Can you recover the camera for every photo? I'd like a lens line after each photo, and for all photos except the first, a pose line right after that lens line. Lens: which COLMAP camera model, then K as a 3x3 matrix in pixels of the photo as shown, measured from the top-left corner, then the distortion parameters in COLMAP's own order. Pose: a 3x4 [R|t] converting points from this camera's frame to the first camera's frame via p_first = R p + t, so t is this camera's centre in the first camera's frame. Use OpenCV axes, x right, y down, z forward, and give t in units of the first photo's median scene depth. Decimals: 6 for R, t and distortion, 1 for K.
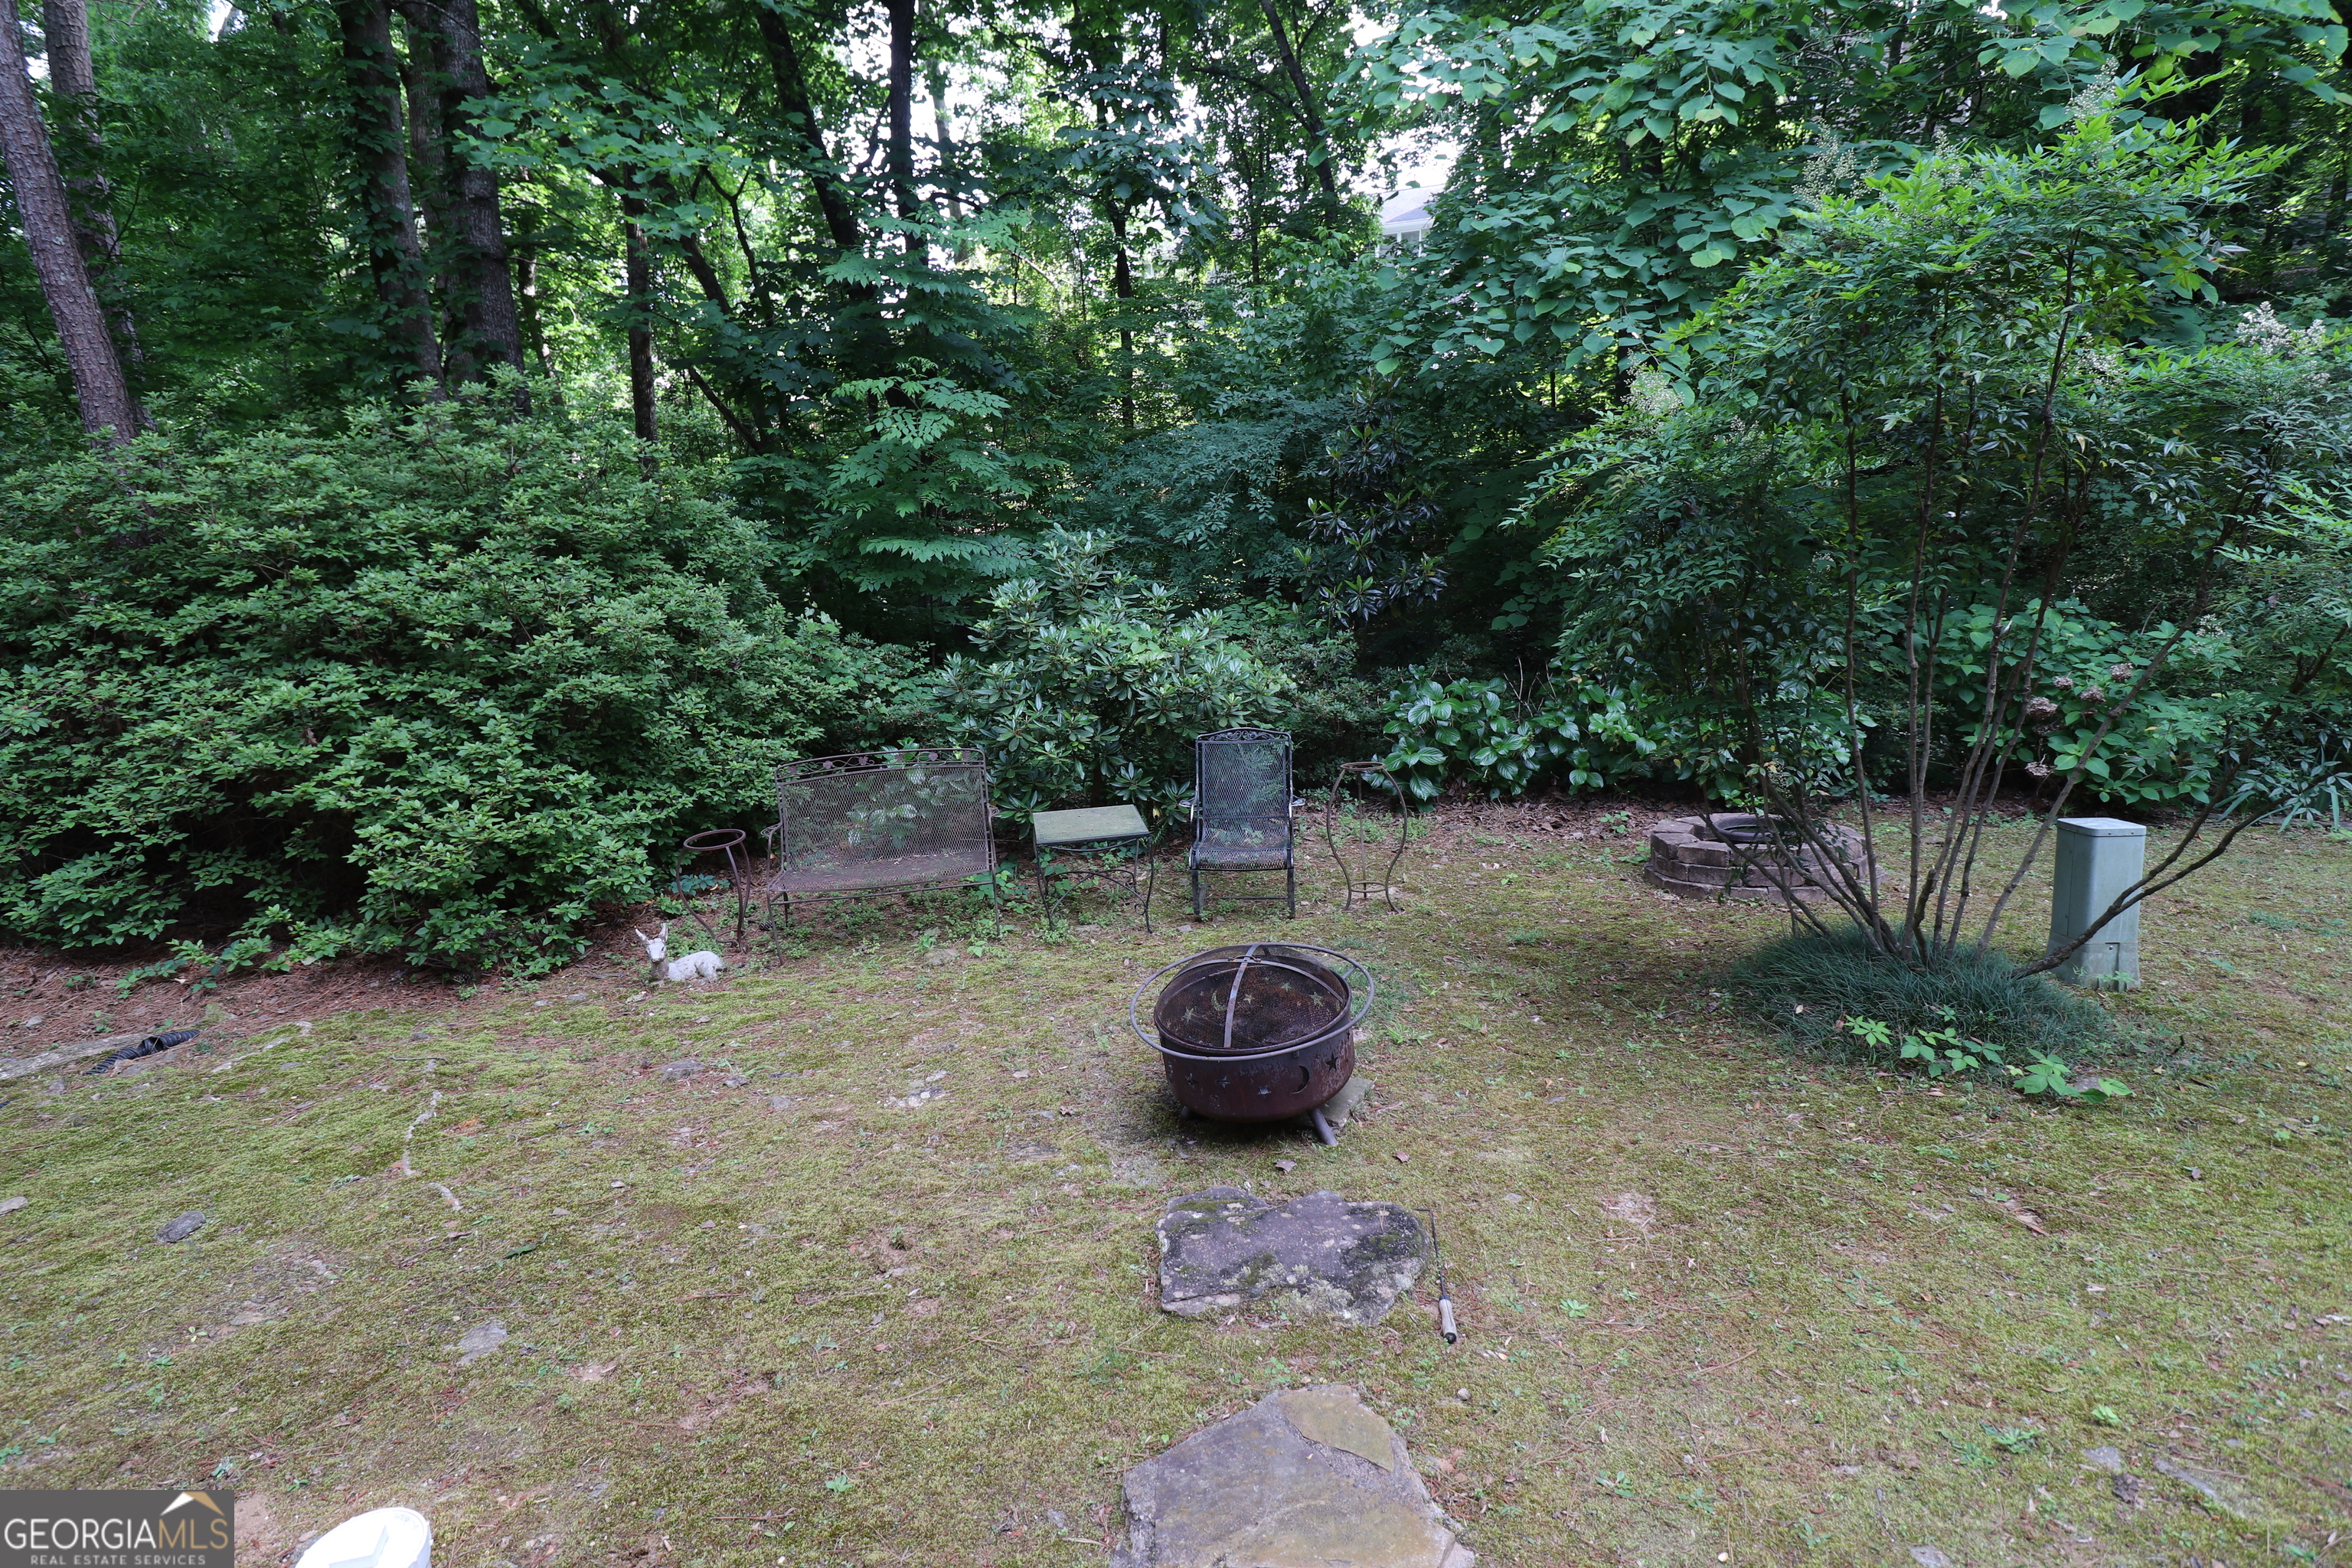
lens RADIAL K [[1082.6, 0, 1175.2], [0, 1082.6, 760.1], [0, 0, 1]] dist [-0.001925, -0.013090]
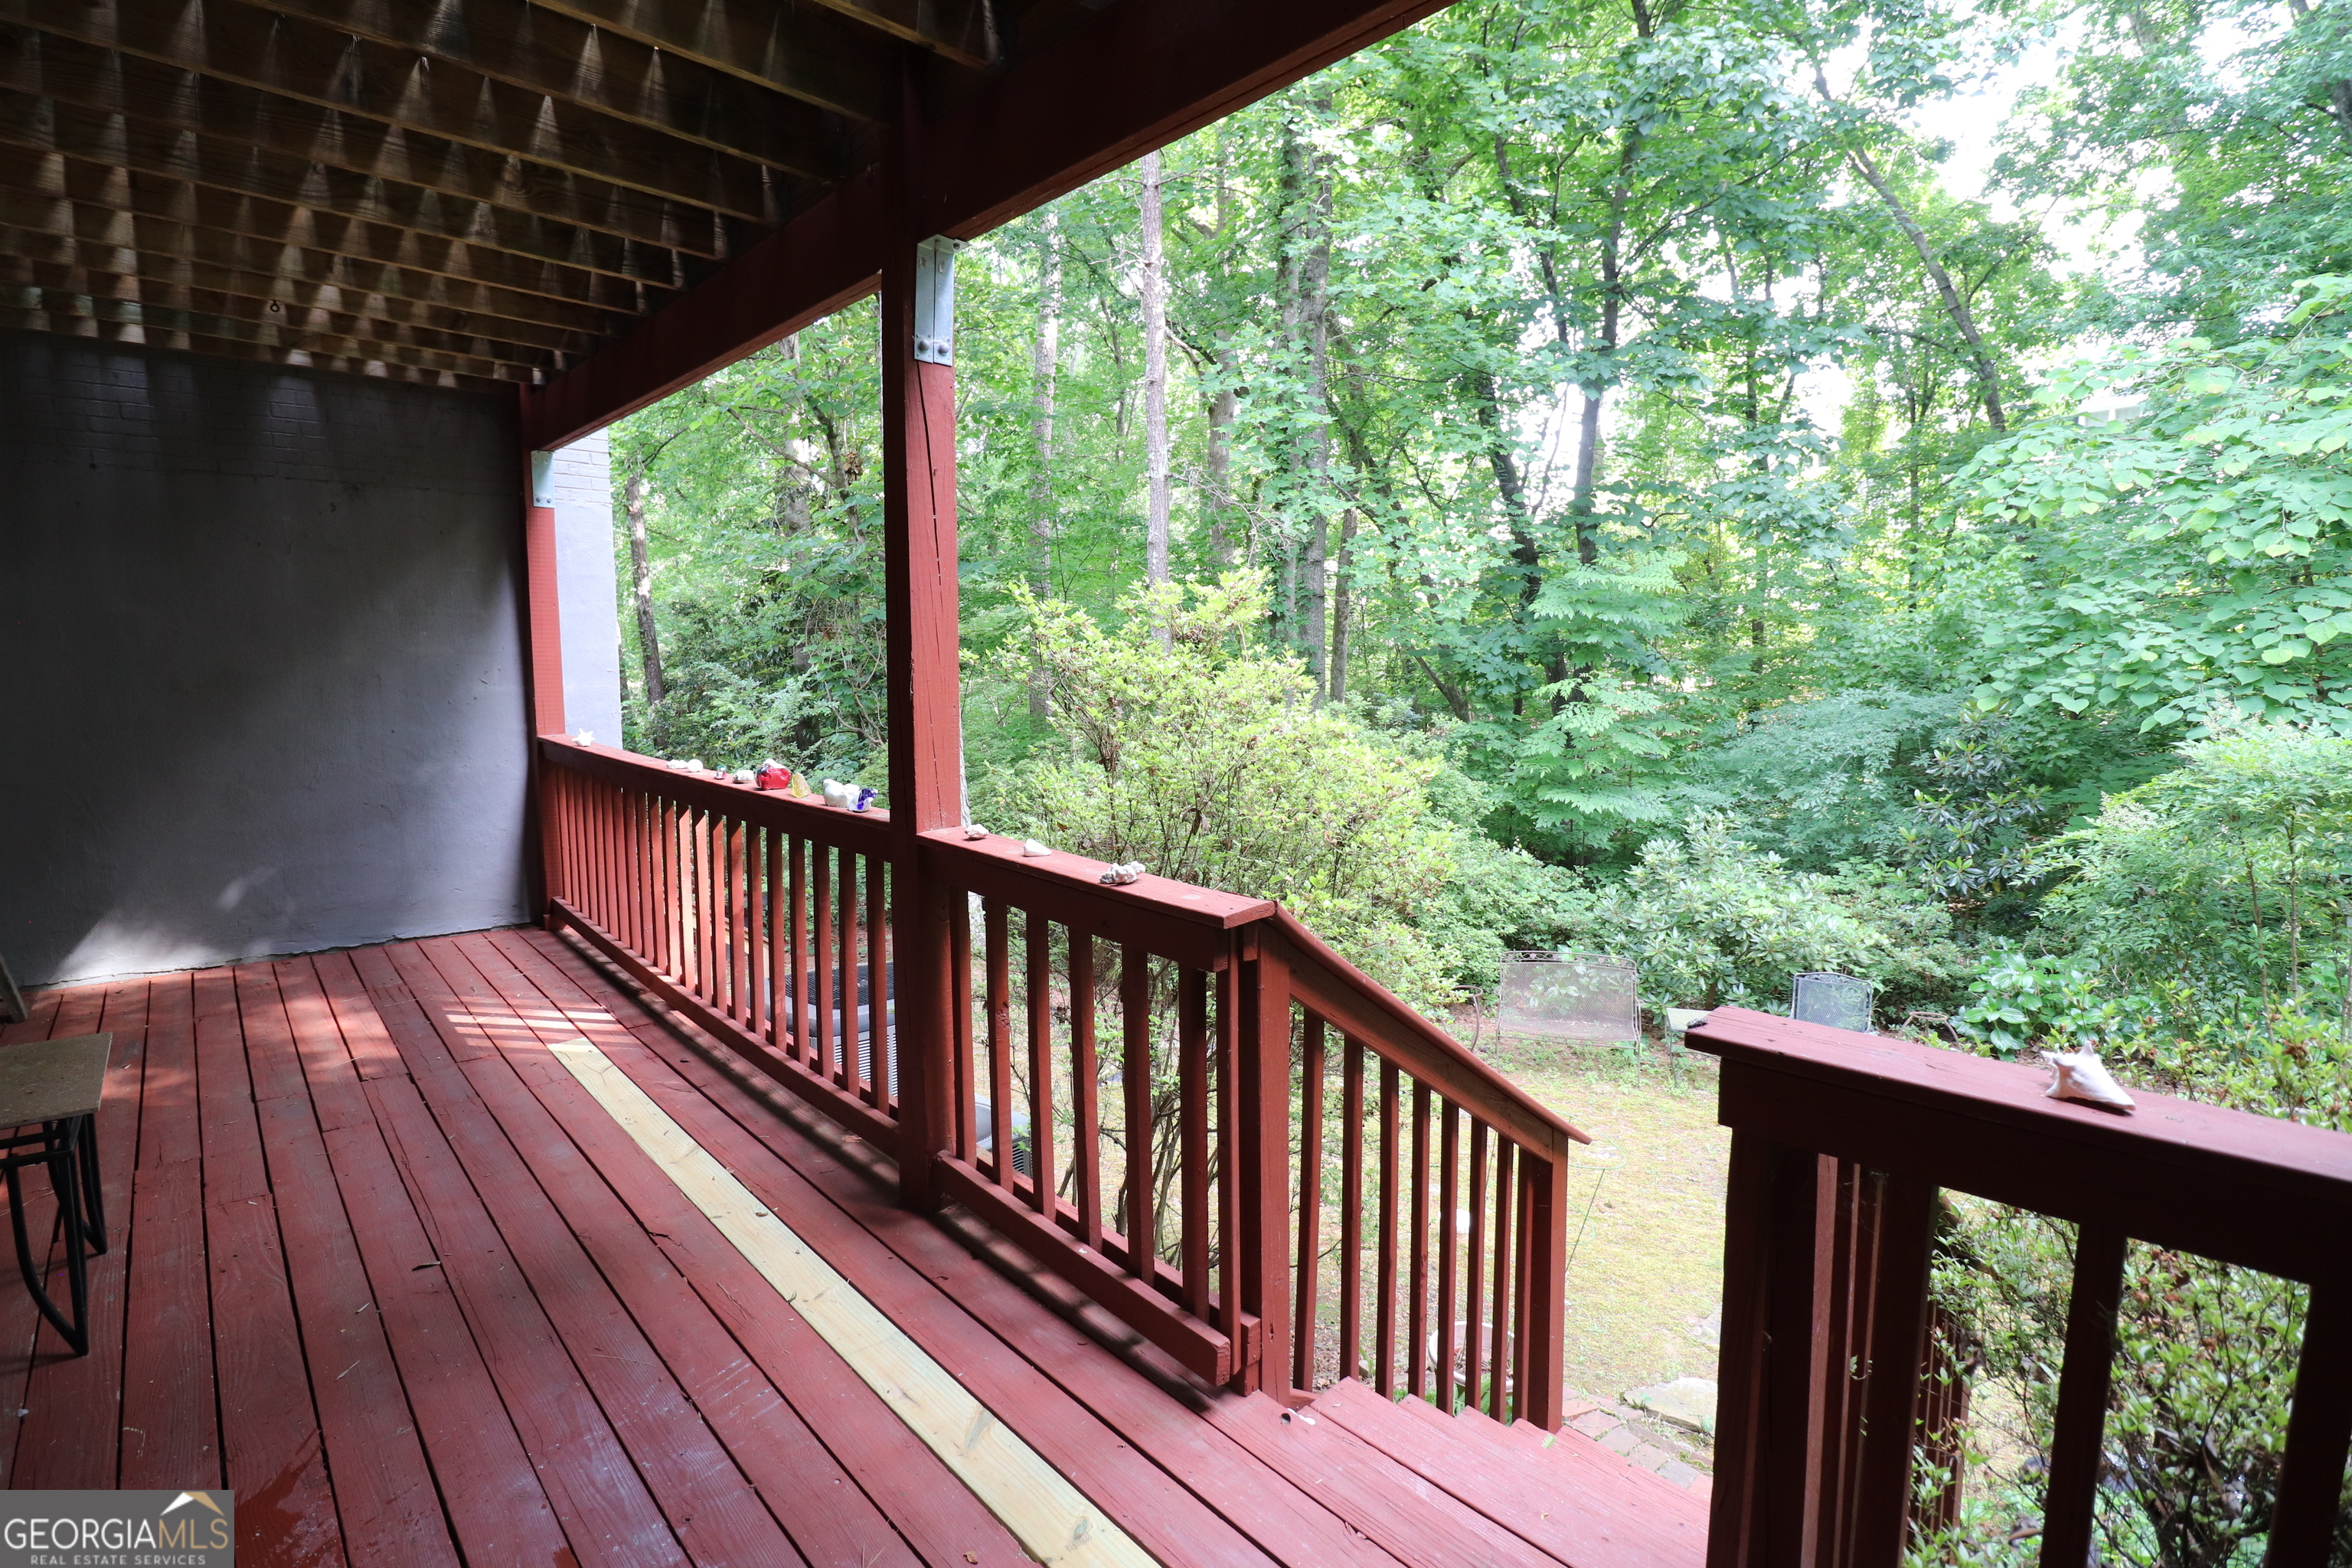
lens RADIAL K [[1082.6, 0, 1175.2], [0, 1082.6, 760.1], [0, 0, 1]] dist [-0.001925, -0.013090]
pose [[0.862685, 0.063168, -0.501781, 0.010366], [-0.133736, 0.985345, -0.105881, -0.036038], [0.487739, 0.158448, 0.858490, -0.611244]]
